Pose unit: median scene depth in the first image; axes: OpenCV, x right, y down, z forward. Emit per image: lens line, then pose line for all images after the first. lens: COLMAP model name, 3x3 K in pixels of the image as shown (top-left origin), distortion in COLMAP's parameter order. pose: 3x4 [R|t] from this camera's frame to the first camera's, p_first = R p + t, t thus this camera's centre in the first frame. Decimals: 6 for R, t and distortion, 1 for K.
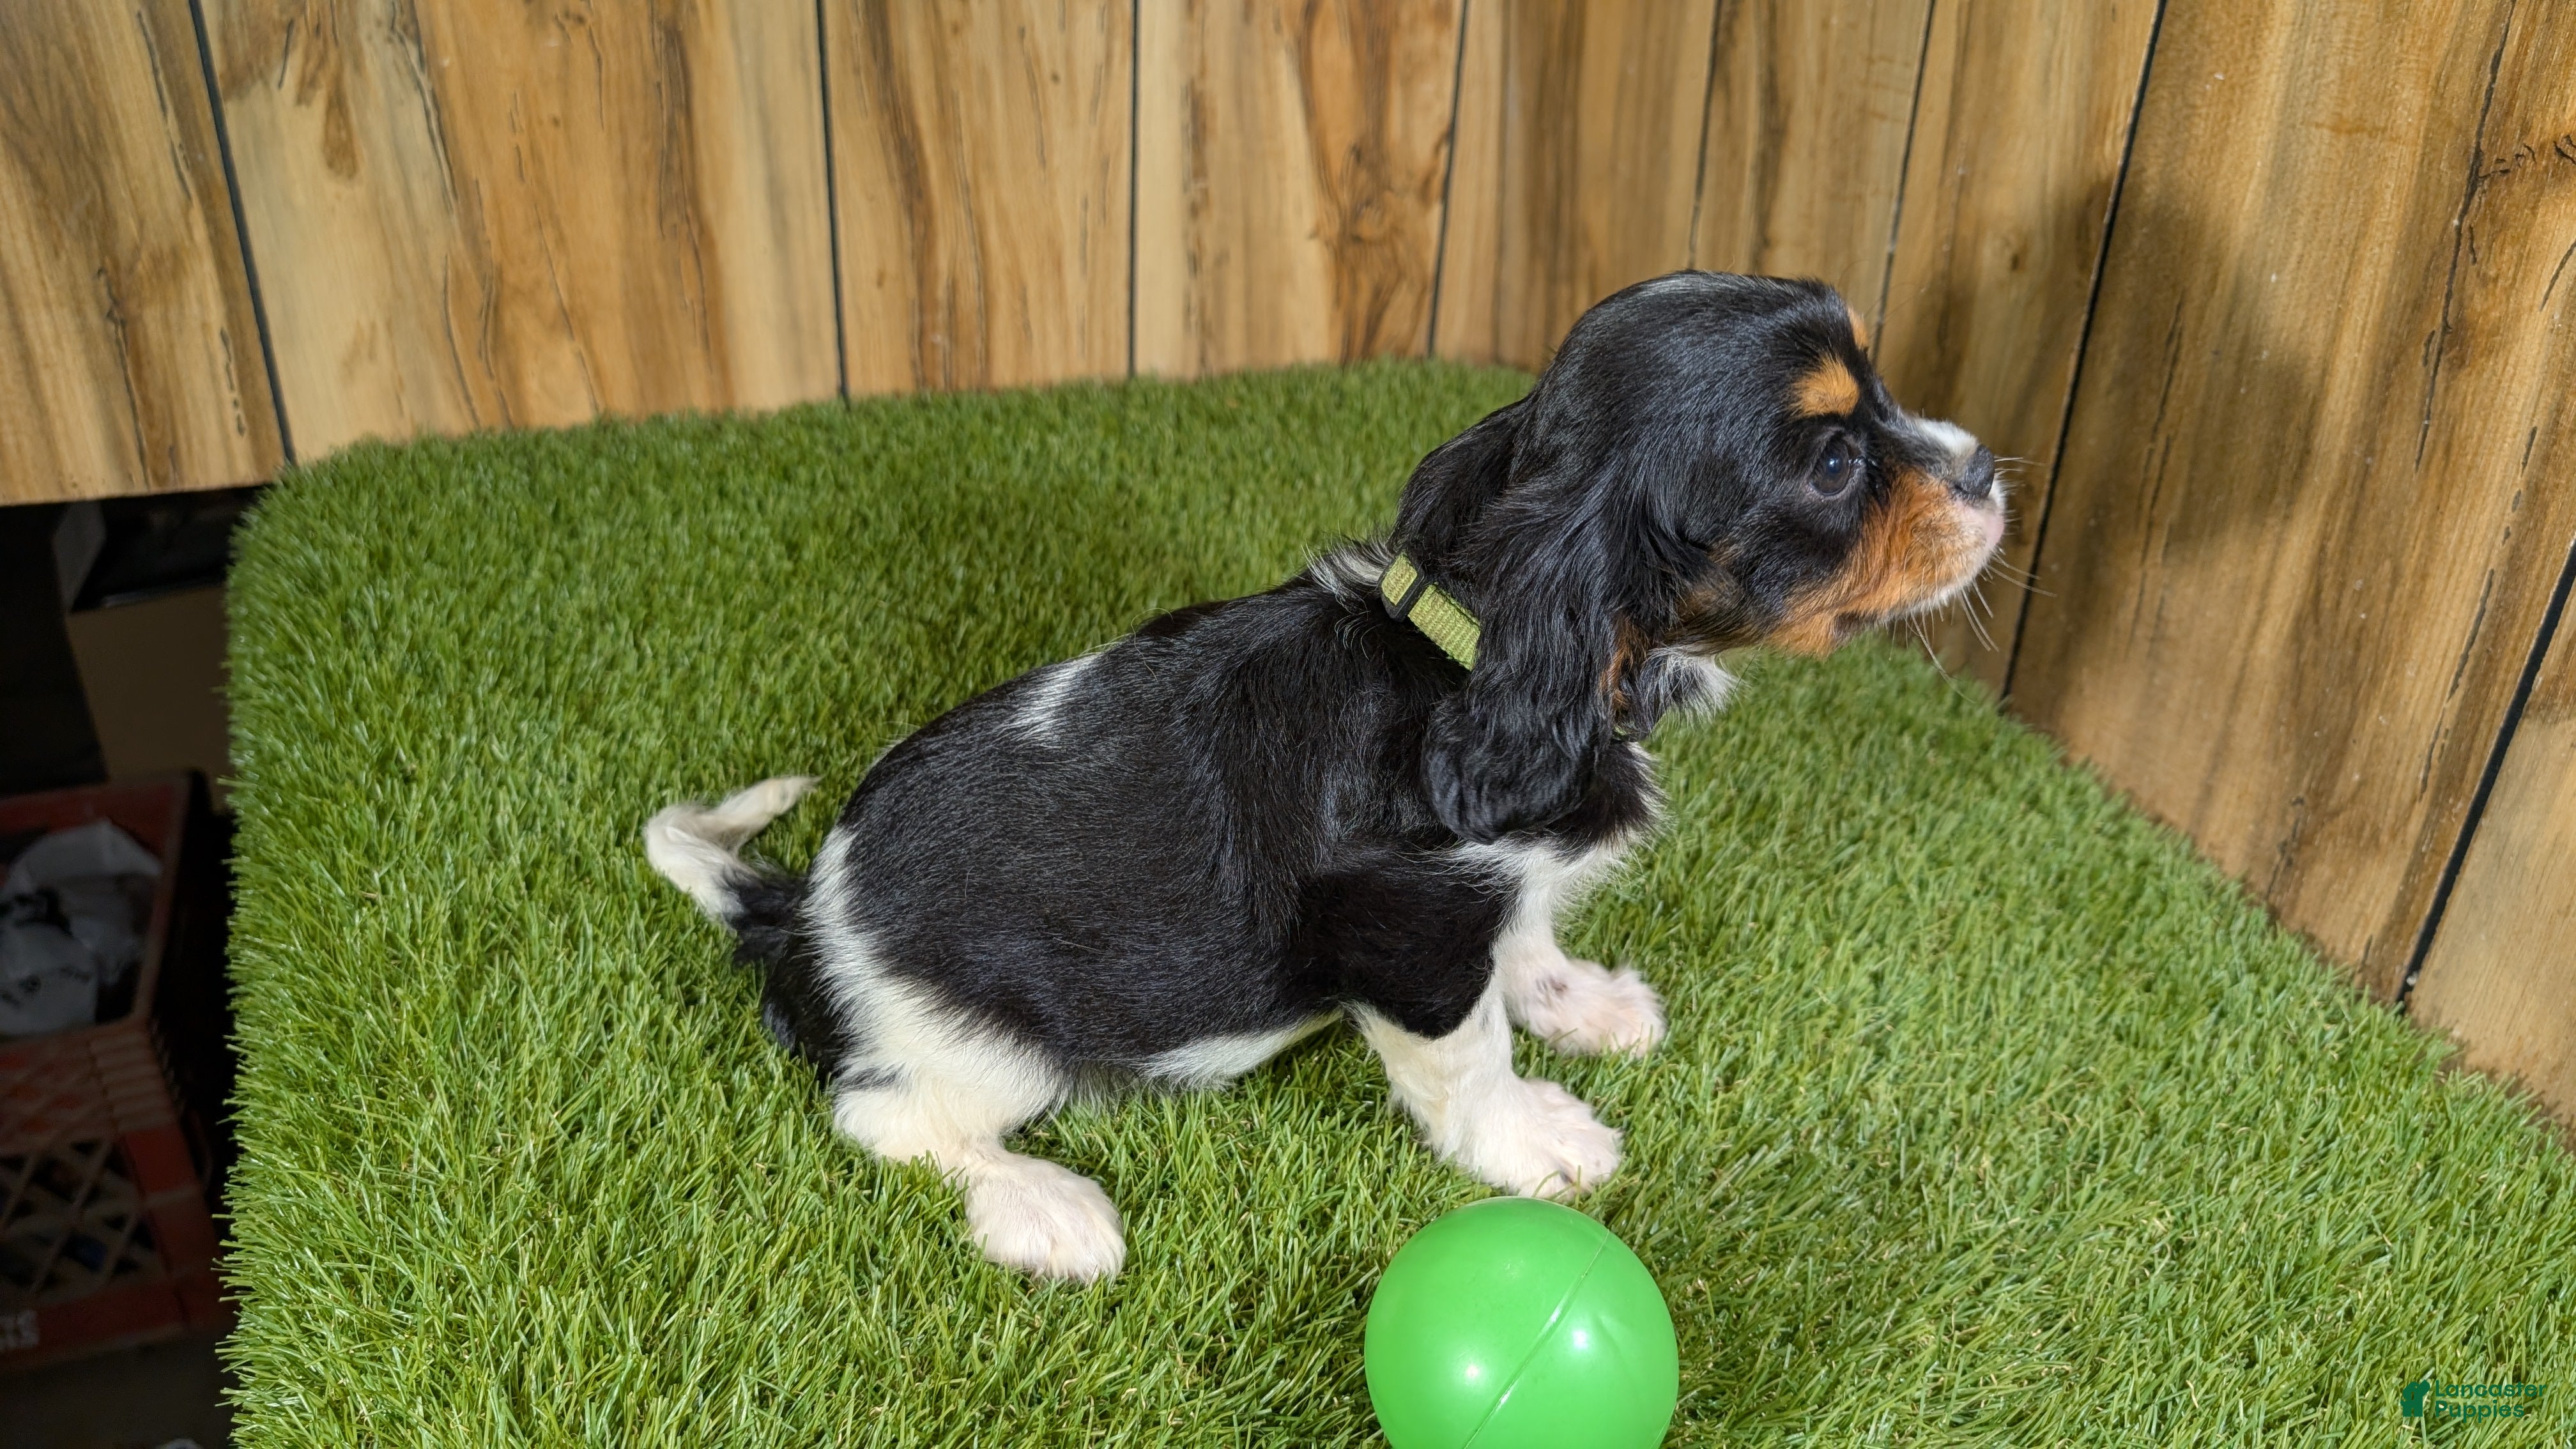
lens RADIAL K [[2280.9, 0, 1296.9], [0, 2280.9, 657.8], [0, 0, 1]] dist [-0.046473, 0.069227]
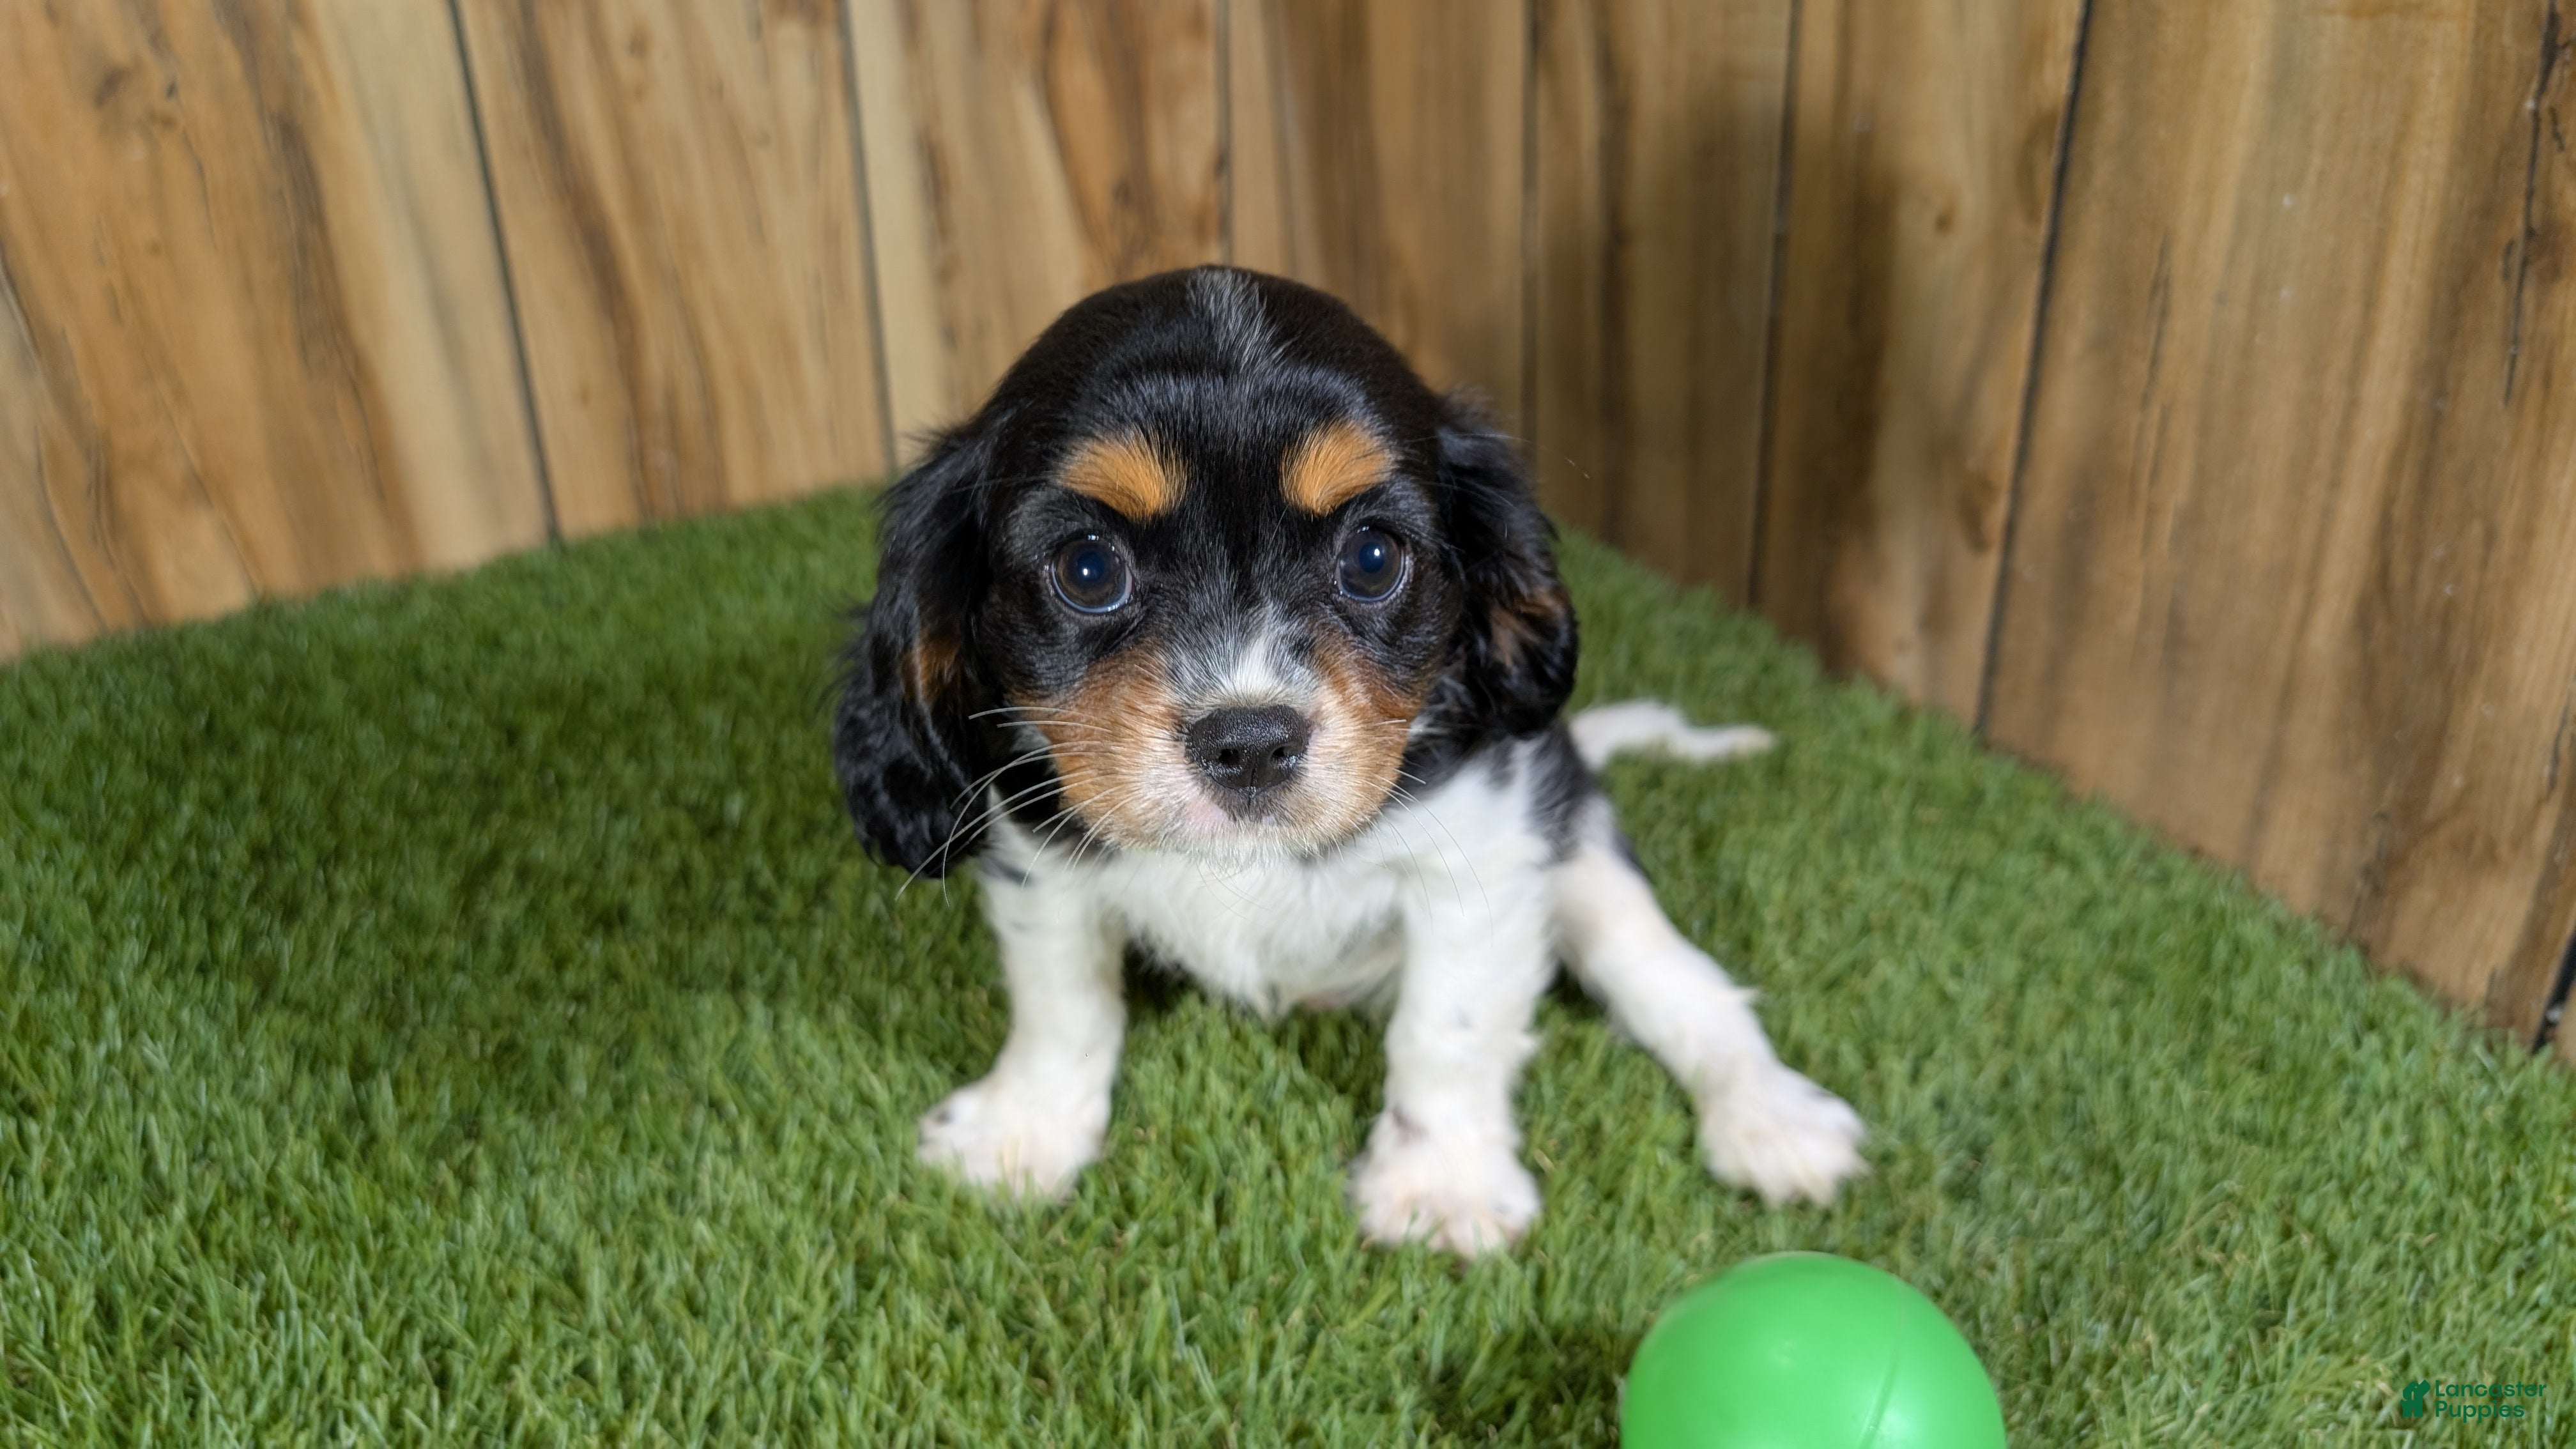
lens RADIAL K [[2280.9, 0, 1296.9], [0, 2280.9, 657.8], [0, 0, 1]] dist [-0.046473, 0.069227]
pose [[0.986122, -0.124329, 0.110022, -0.034467], [0.127325, 0.991647, -0.020610, -0.025076], [-0.106540, 0.034333, 0.993715, 0.179222]]
